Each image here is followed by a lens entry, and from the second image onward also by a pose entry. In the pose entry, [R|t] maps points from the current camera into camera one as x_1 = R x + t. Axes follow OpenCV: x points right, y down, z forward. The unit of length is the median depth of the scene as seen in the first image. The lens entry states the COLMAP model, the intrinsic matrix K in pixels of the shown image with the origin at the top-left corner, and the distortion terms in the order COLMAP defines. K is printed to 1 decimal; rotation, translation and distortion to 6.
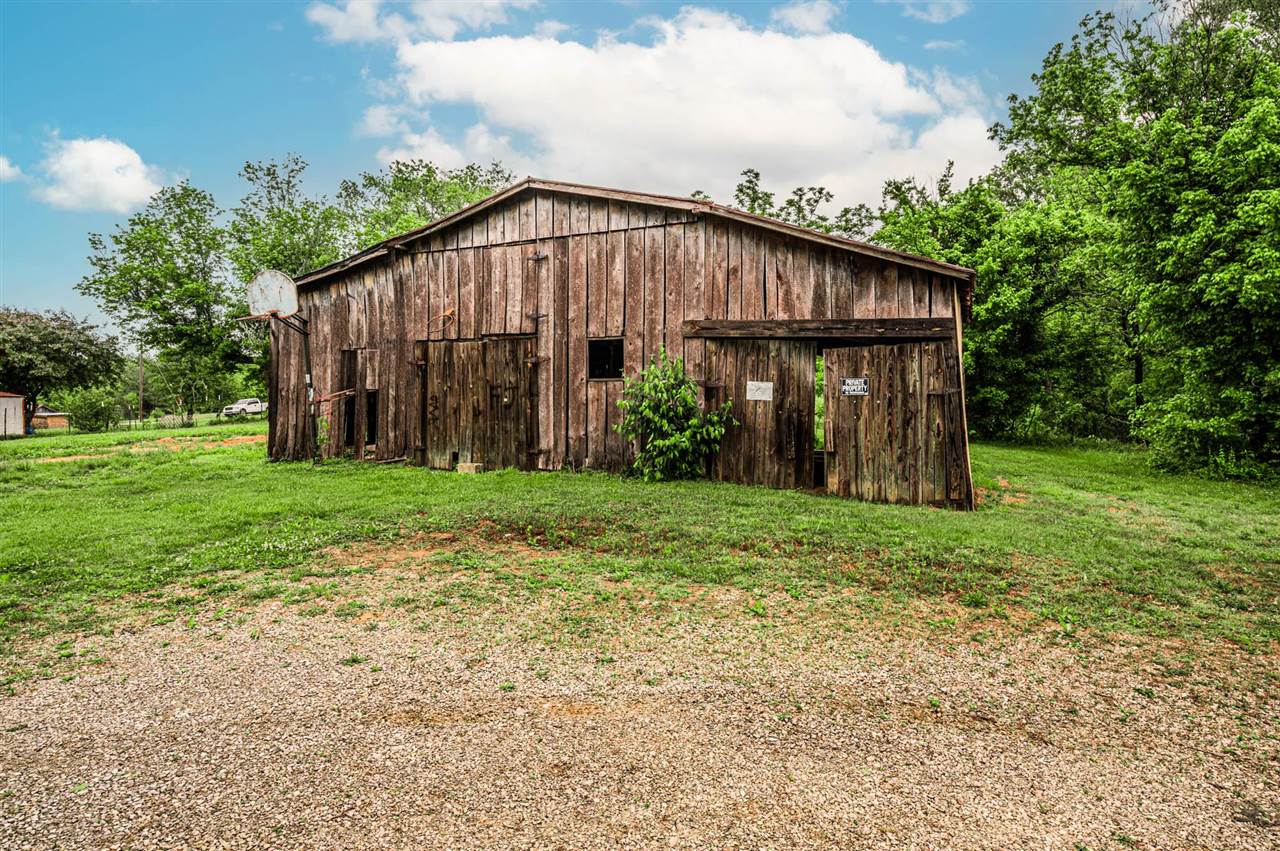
lens RADIAL K [[707.8, 0, 639.6], [0, 707.8, 428.1], [0, 0, 1]] dist [-0.002873, -0.000190]
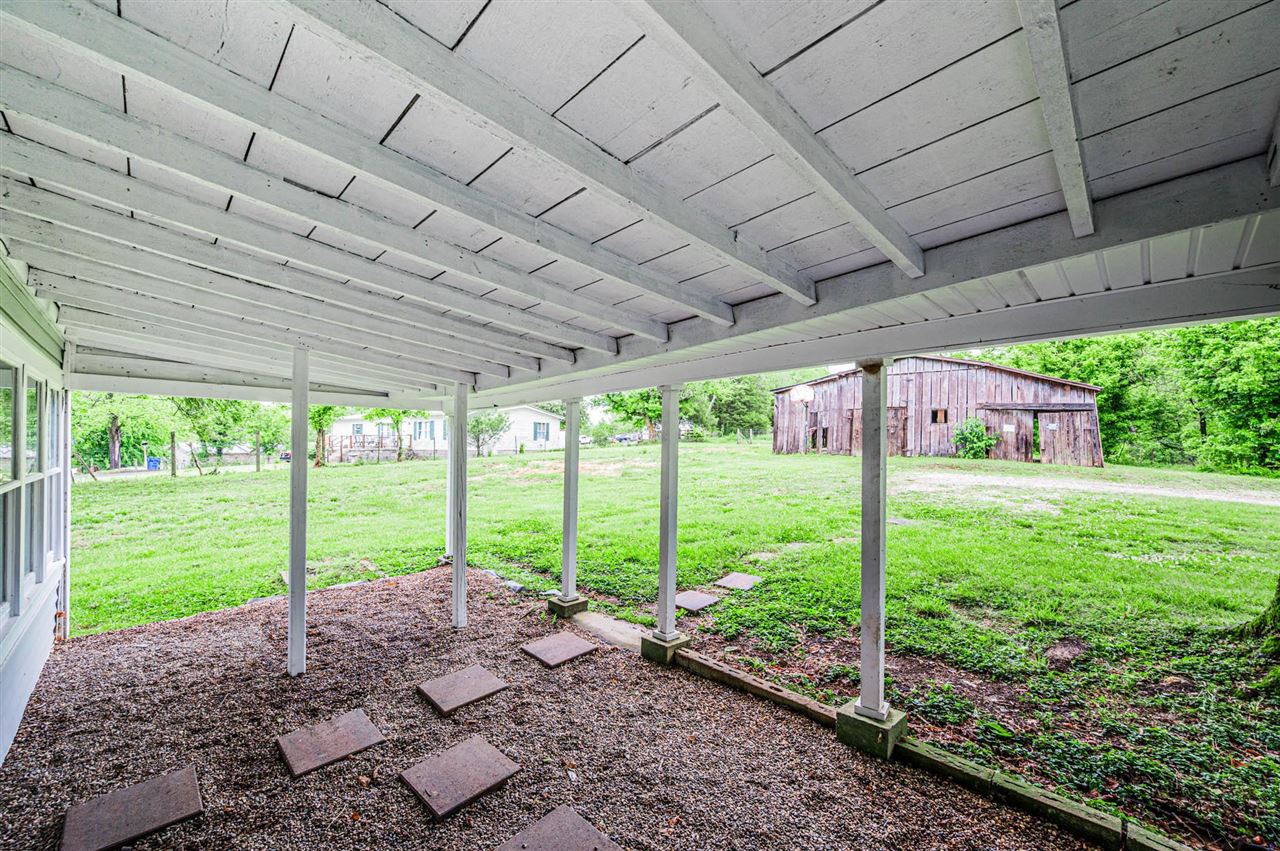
lens RADIAL K [[502.3, 0, 641.3], [0, 502.3, 428.2], [0, 0, 1]] dist [-0.000278, 0.000231]
pose [[0.968788, 0.007990, -0.247764, -0.645057], [-0.024060, 0.997792, -0.061898, 0.091416], [0.246722, 0.065927, 0.966841, -1.102388]]
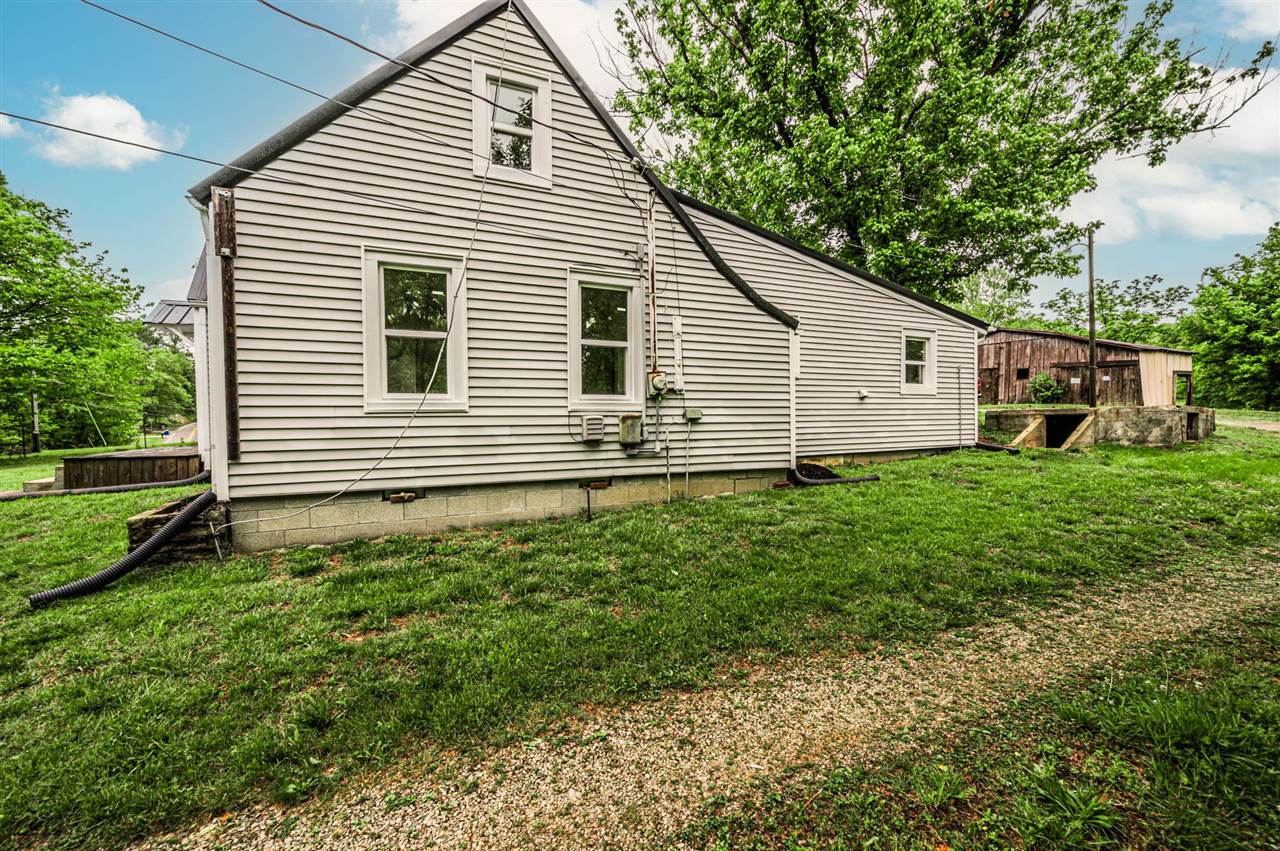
lens RADIAL K [[502.3, 0, 633.8], [0, 502.3, 429.8], [0, 0, 1]] dist [-0.000278, 0.000231]
pose [[0.805095, 0.025332, -0.592605, -0.115440], [-0.028698, 0.999581, 0.003740, 0.231444], [0.592451, 0.013995, 0.805485, -2.211411]]
